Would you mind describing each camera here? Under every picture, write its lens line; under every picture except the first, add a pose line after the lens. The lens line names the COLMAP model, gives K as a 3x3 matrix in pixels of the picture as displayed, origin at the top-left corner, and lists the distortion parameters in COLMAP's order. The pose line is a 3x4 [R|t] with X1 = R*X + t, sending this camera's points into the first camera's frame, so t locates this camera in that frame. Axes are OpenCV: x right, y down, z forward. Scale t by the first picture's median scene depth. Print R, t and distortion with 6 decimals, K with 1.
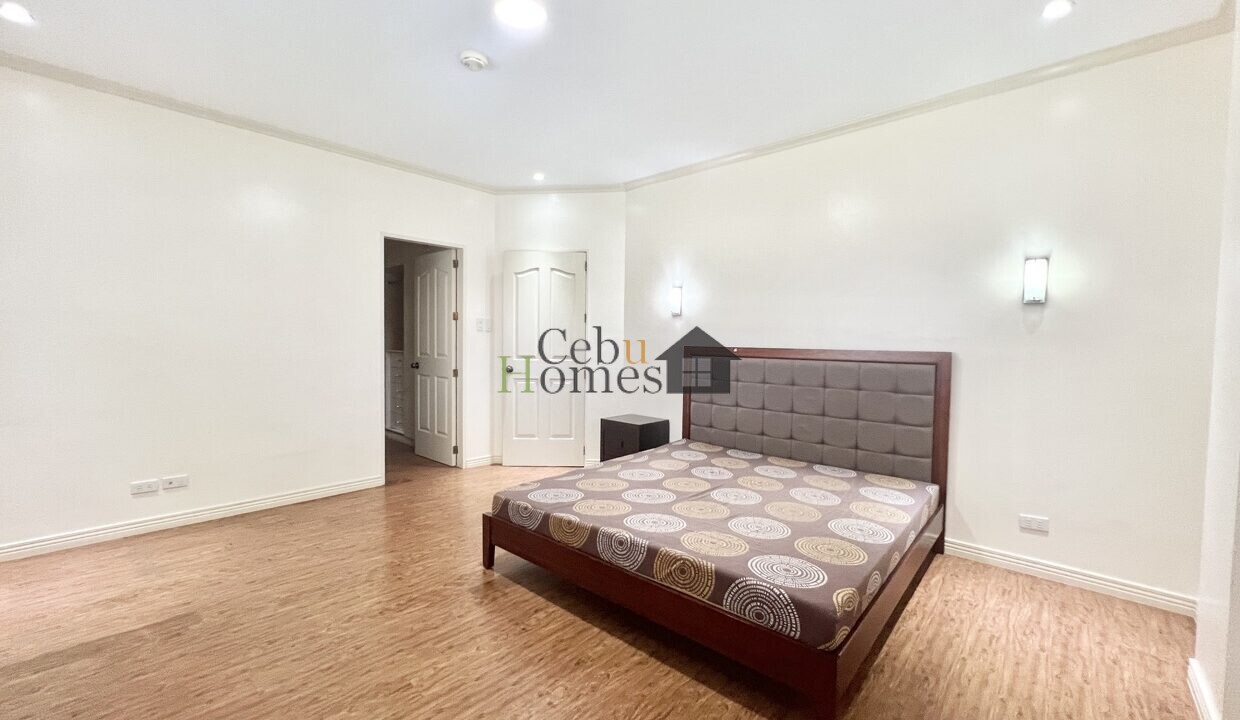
lens RADIAL K [[495.0, 0, 617.4], [0, 495.0, 359.8], [0, 0, 1]] dist [-0.000594, -0.000065]
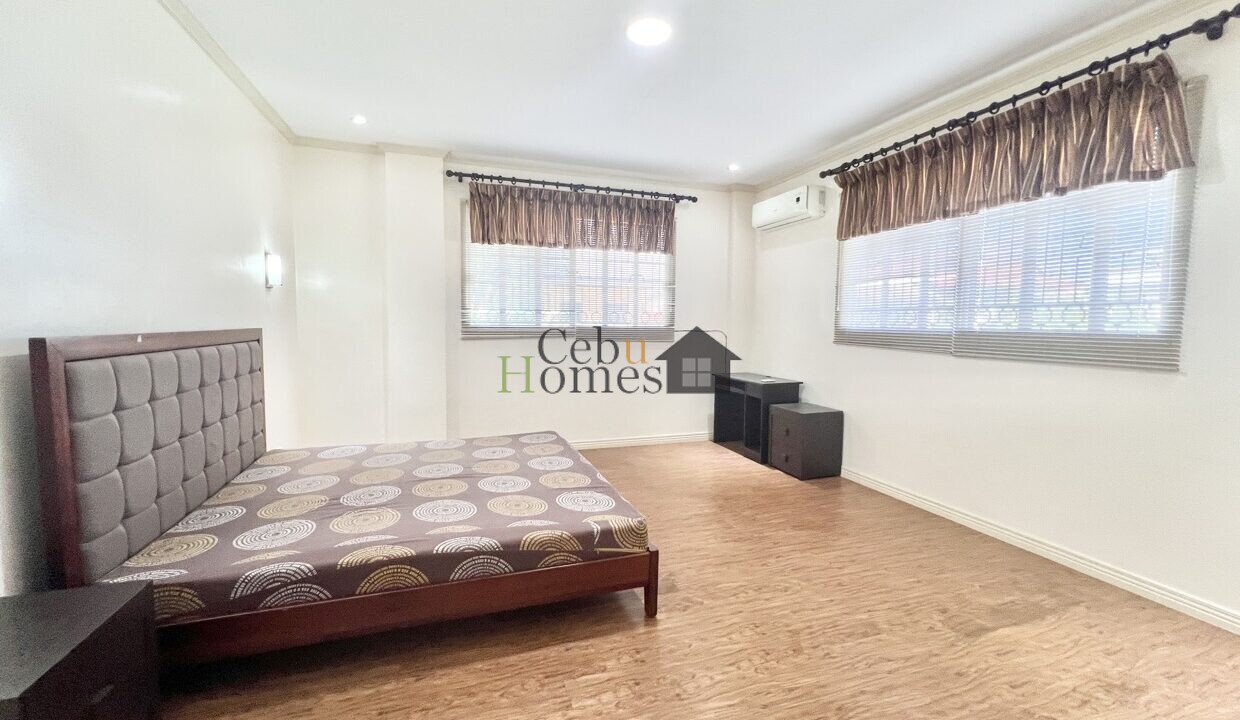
lens RADIAL K [[495.0, 0, 617.4], [0, 495.0, 359.8], [0, 0, 1]] dist [-0.000594, -0.000065]
pose [[-0.877648, -0.060486, 0.475474, -0.616130], [-0.004069, 0.992910, 0.118800, -0.089875], [-0.479289, 0.102330, -0.871671, 1.822577]]
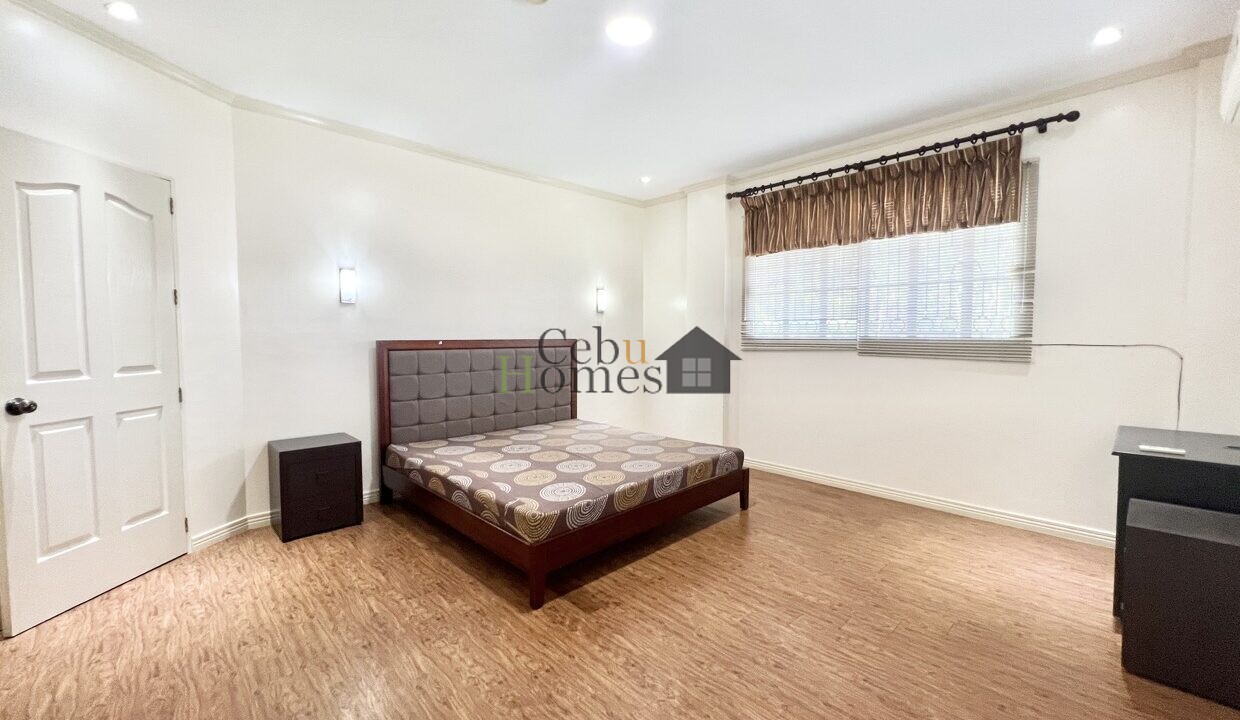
lens RADIAL K [[495.0, 0, 617.4], [0, 495.0, 359.8], [0, 0, 1]] dist [-0.000594, -0.000065]
pose [[0.067941, -0.065597, 0.995531, -1.151234], [0.042148, 0.997134, 0.062826, -0.050277], [-0.996799, 0.037691, 0.070511, 0.856673]]
